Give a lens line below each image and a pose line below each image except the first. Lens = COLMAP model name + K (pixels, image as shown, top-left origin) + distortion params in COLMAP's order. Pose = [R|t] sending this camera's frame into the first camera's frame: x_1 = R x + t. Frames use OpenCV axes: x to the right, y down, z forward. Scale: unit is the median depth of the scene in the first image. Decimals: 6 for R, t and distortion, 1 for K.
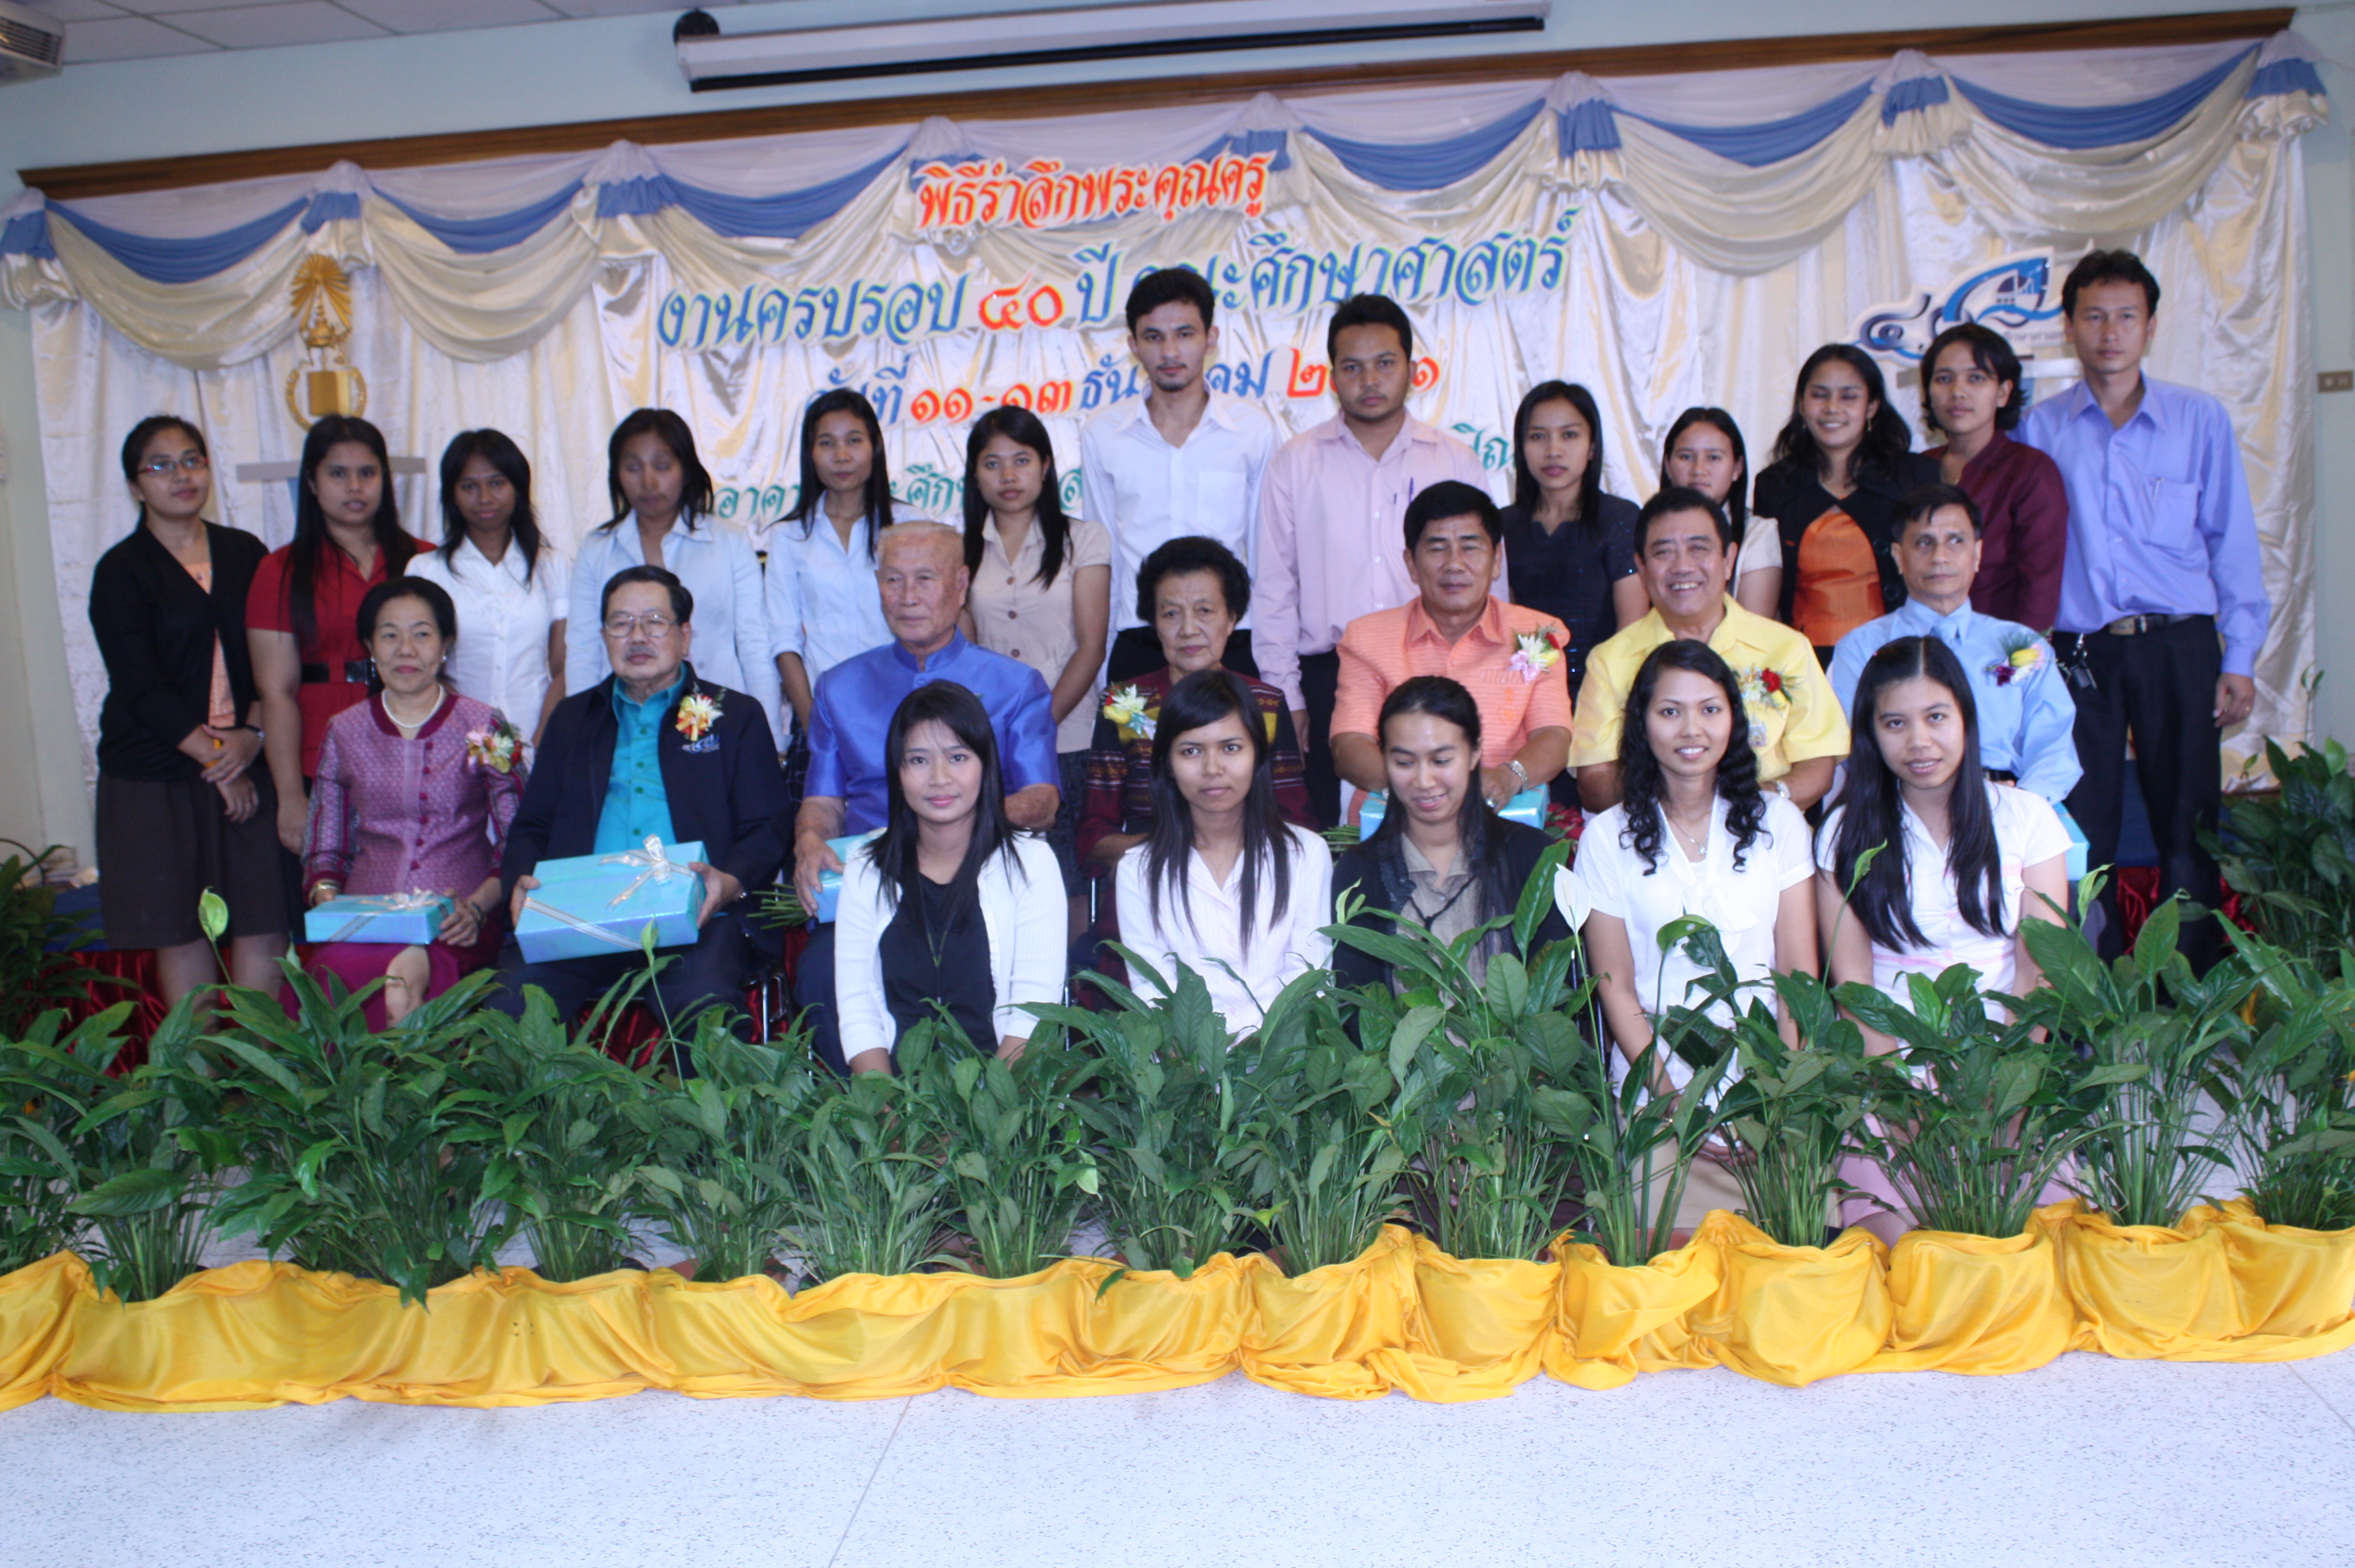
lens RADIAL K [[2434.4, 0, 1174.1], [0, 2434.4, 784.8], [0, 0, 1]] dist [-0.079933, 0.000000]
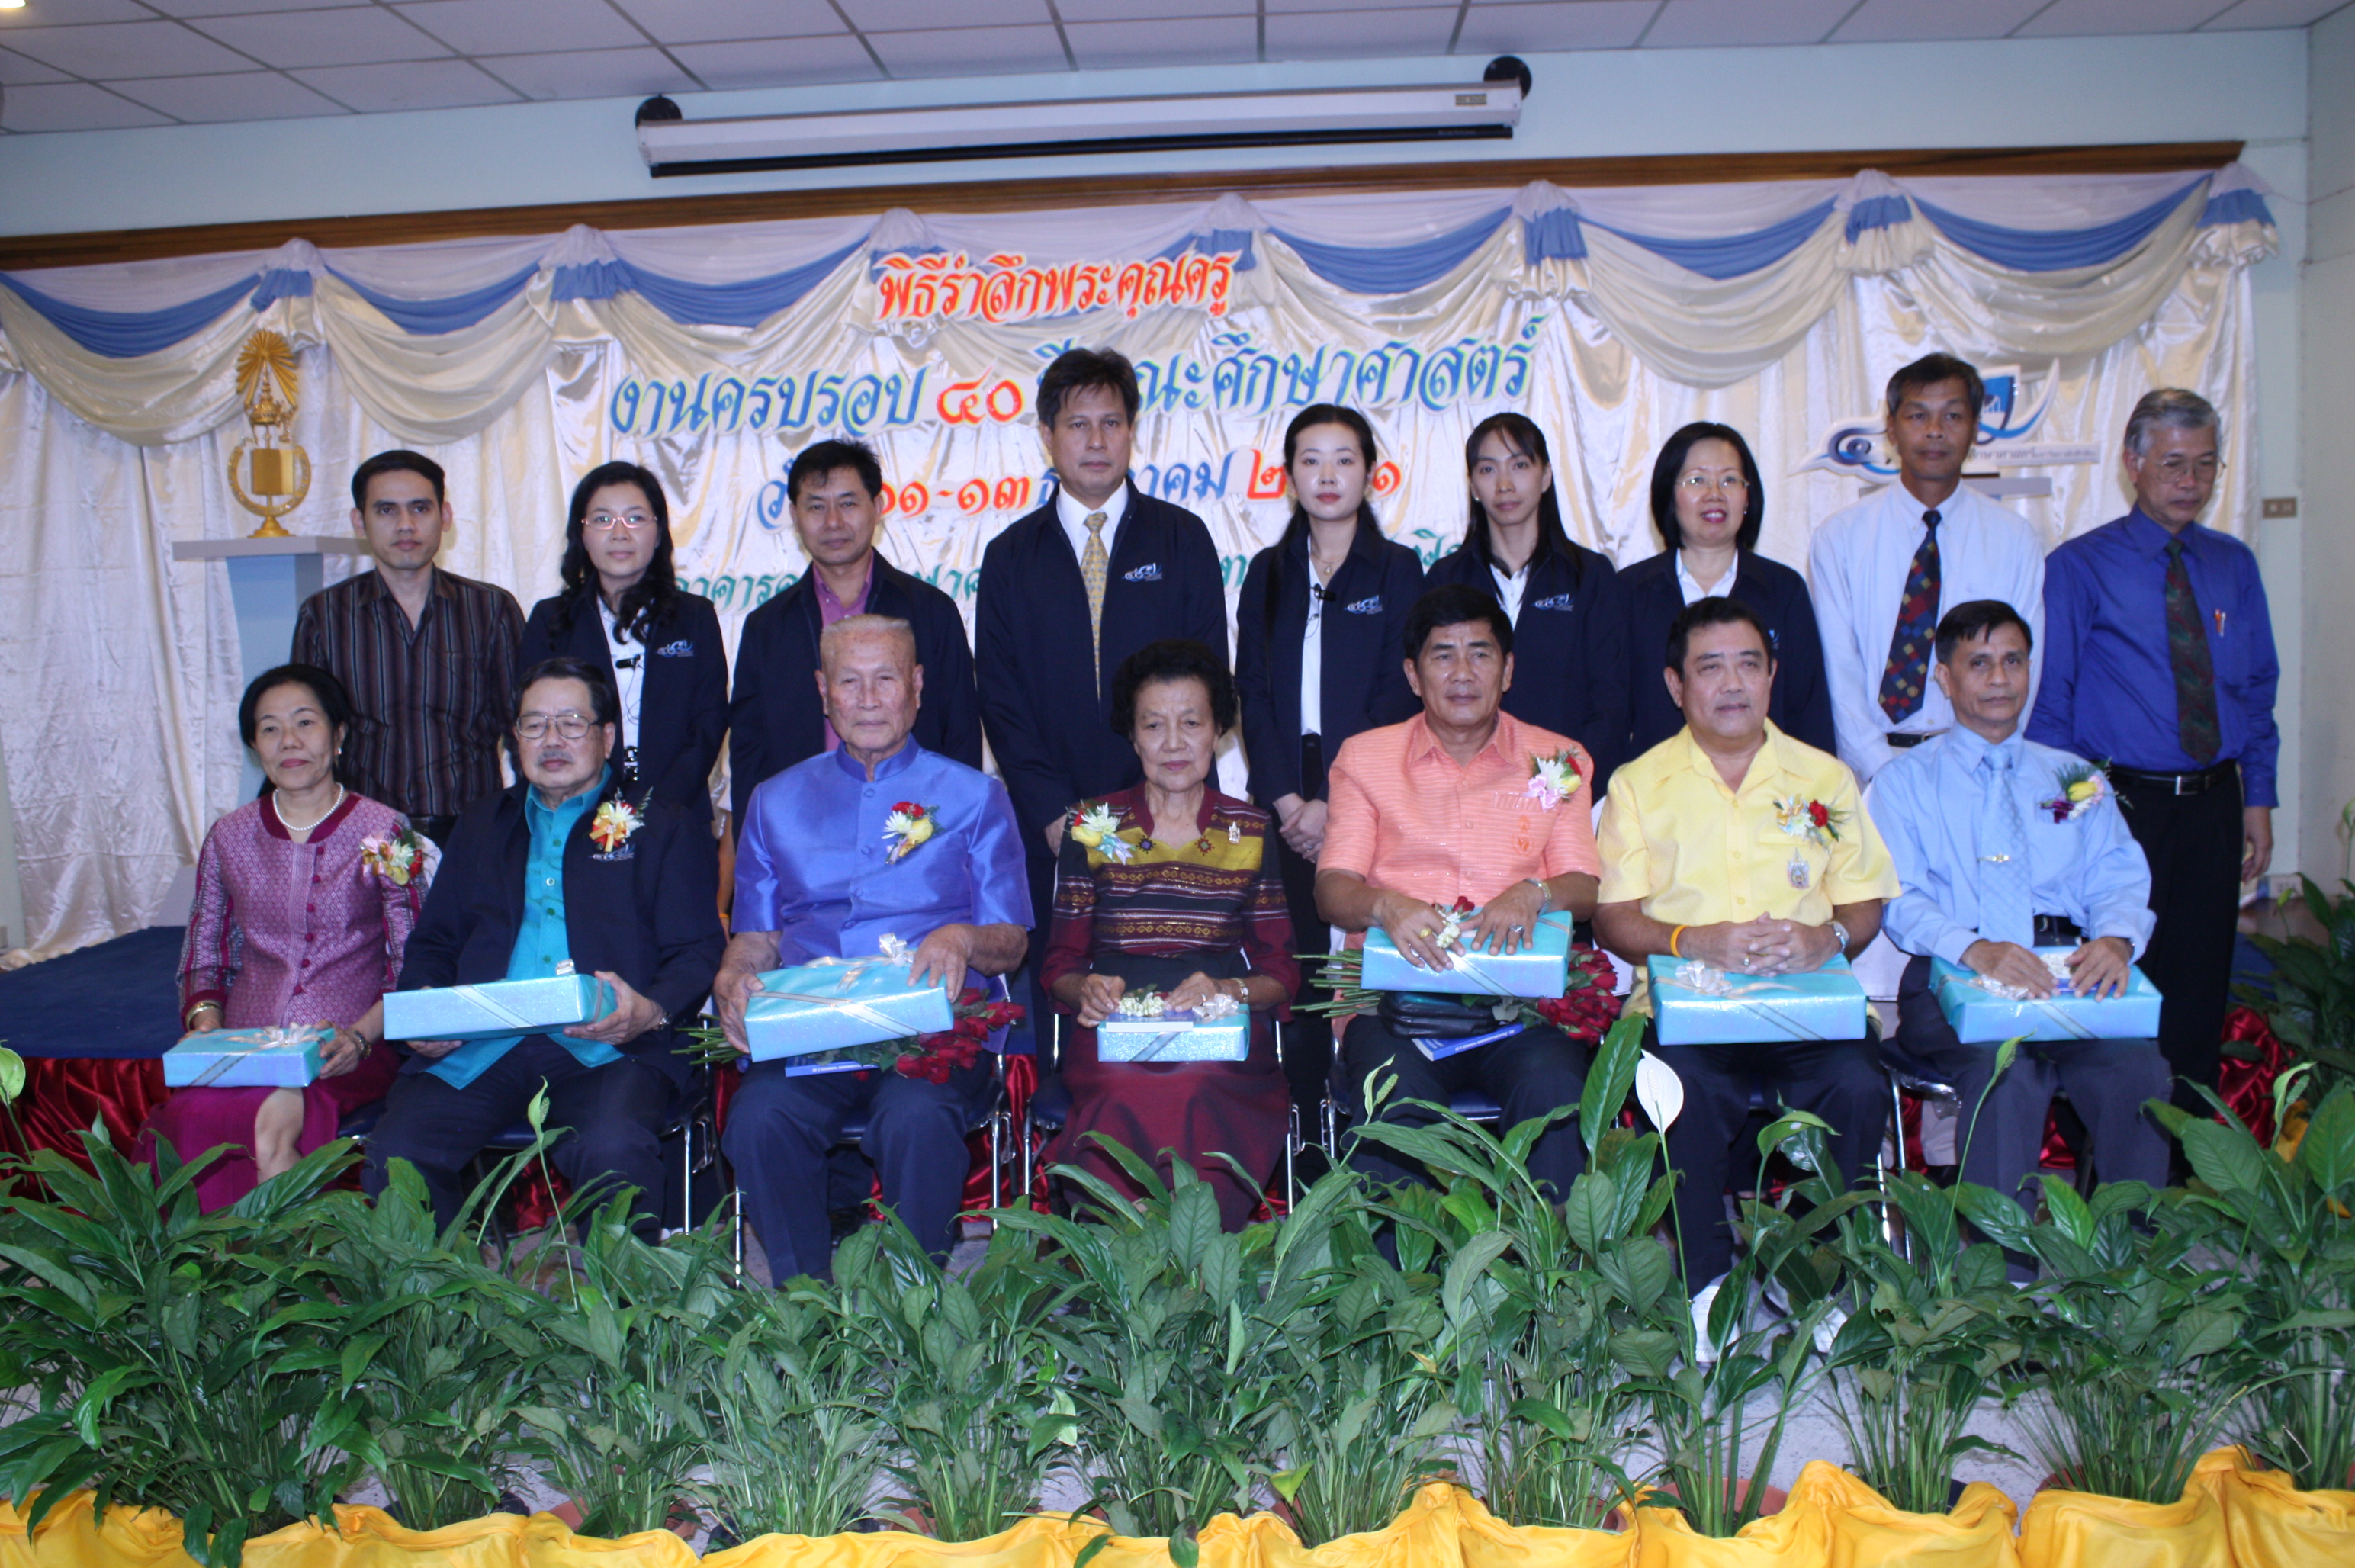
lens RADIAL K [[2154.5, 0, 1180.6], [0, 2154.5, 798.3], [0, 0, 1]] dist [-0.096923, 0.000000]
pose [[0.999033, 0.018616, 0.039834, -0.013604], [-0.017595, 0.999511, -0.025845, -0.014478], [-0.040296, 0.025119, 0.998872, 0.130932]]
